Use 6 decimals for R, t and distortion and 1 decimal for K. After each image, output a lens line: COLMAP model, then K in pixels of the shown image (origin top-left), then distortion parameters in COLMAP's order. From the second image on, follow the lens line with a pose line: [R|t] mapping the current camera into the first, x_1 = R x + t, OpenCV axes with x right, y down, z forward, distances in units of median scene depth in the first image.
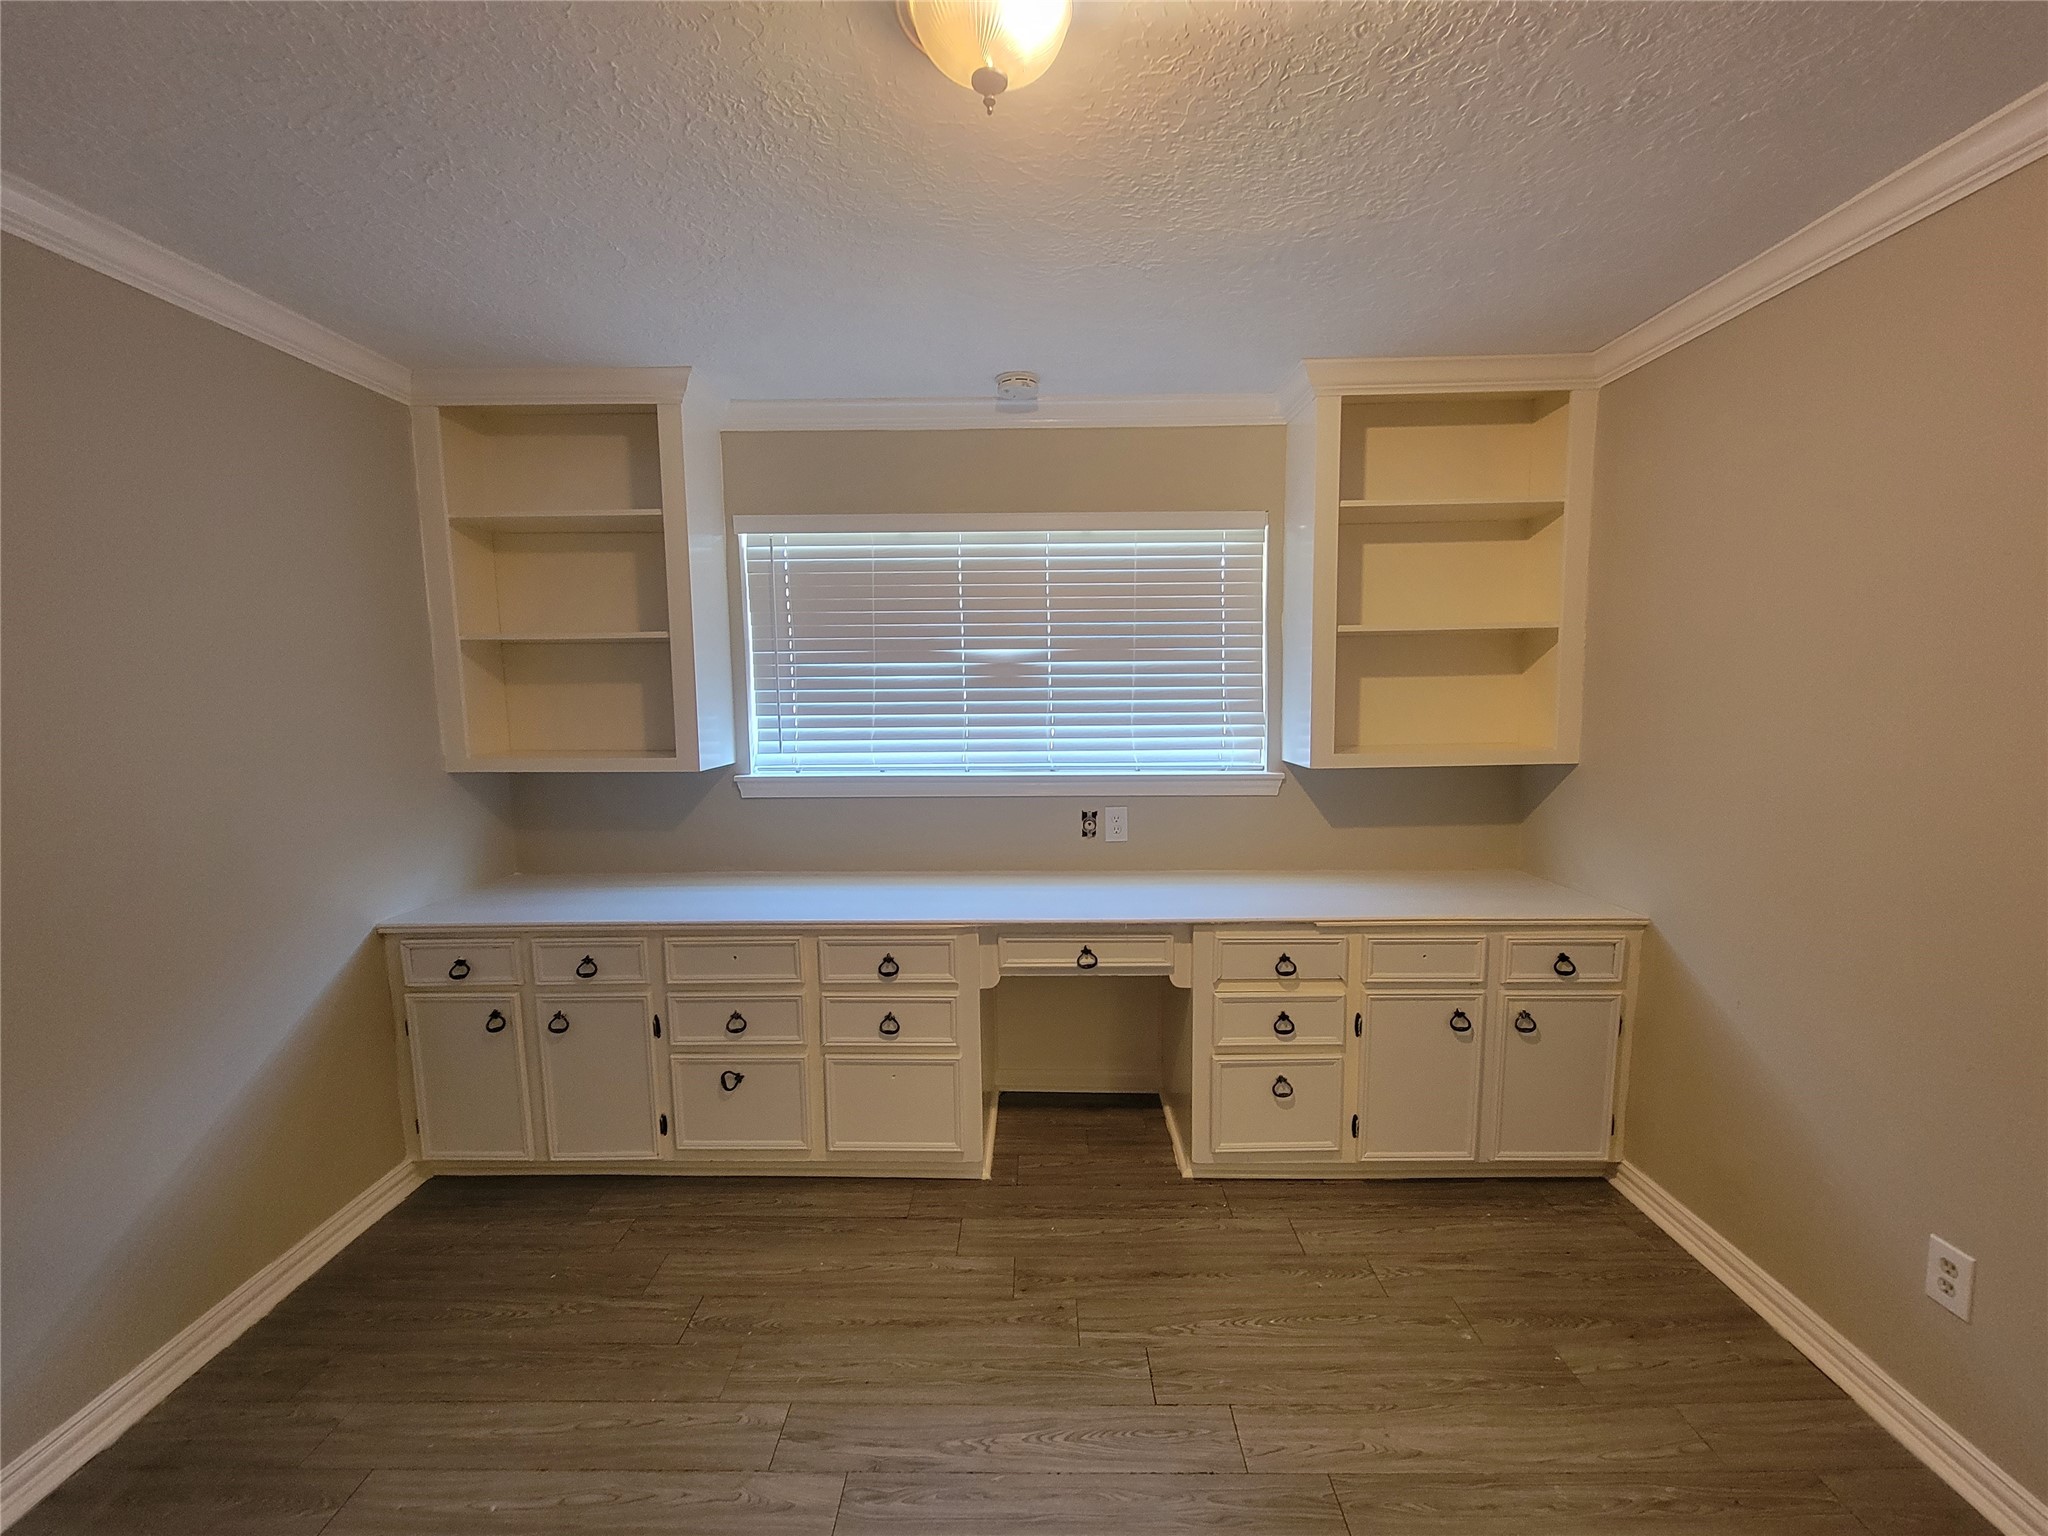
lens RADIAL K [[840.1, 0, 1033.4], [0, 840.1, 769.2], [0, 0, 1]] dist [-0.002703, 0.000258]
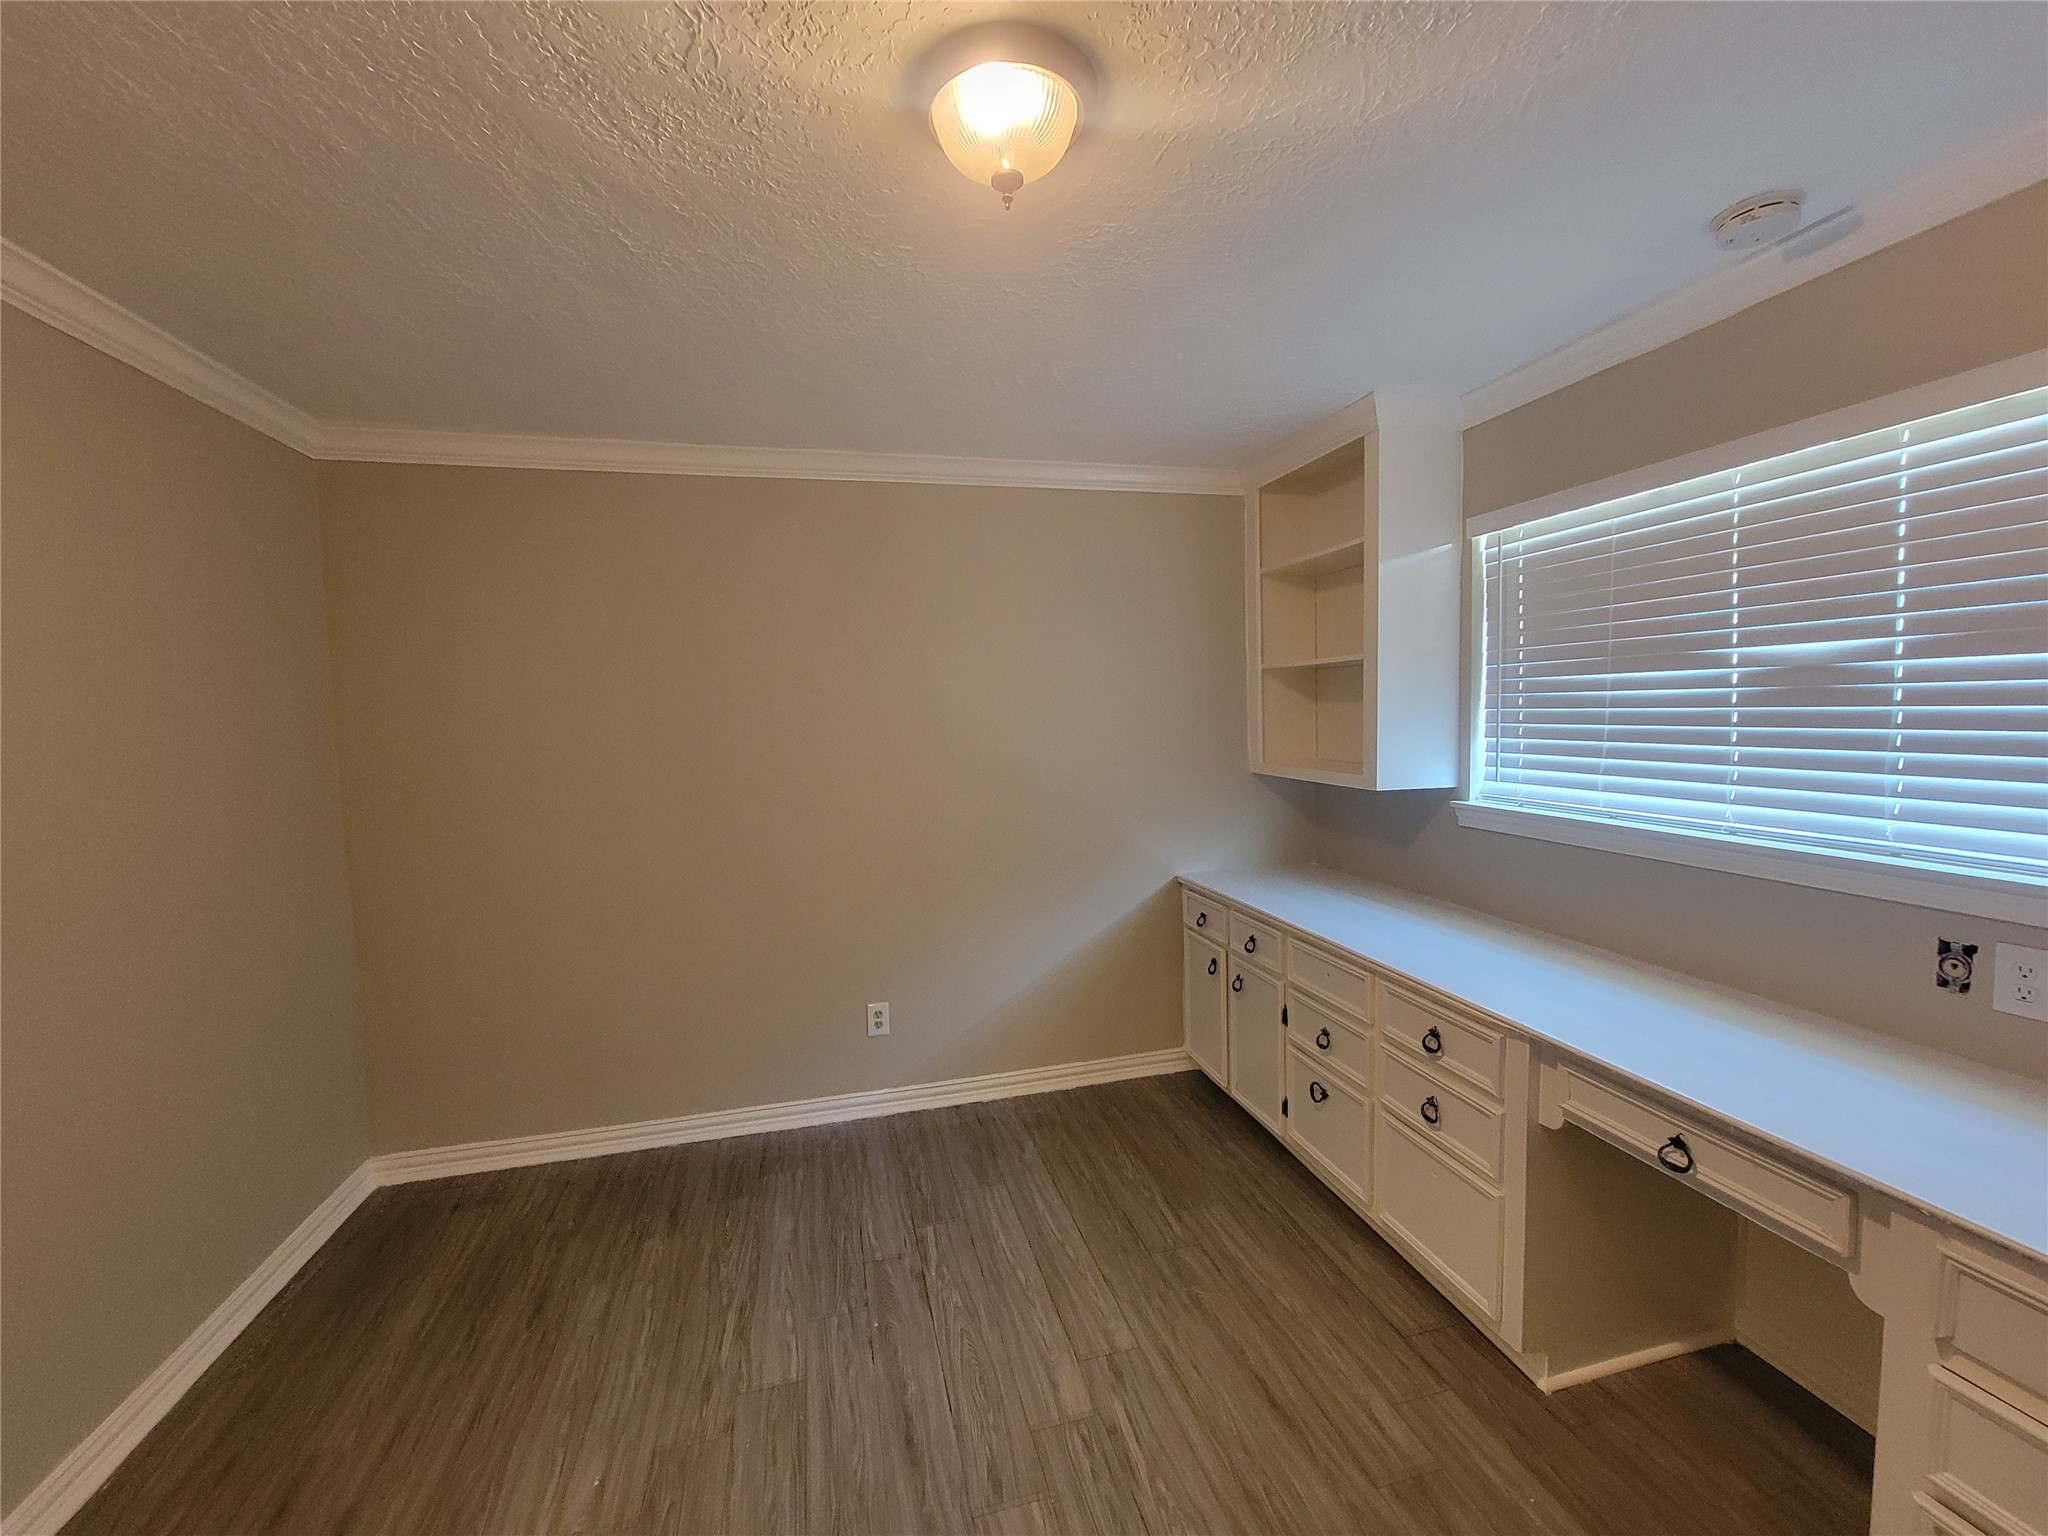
lens RADIAL K [[833.8, 0, 1024.6], [0, 833.8, 782.5], [0, 0, 1]] dist [-0.002941, -0.000040]
pose [[0.263886, 0.087764, -0.960553, 0.458215], [-0.082767, 0.994239, 0.068104, -0.041297], [0.960996, 0.061530, 0.269629, 0.339626]]
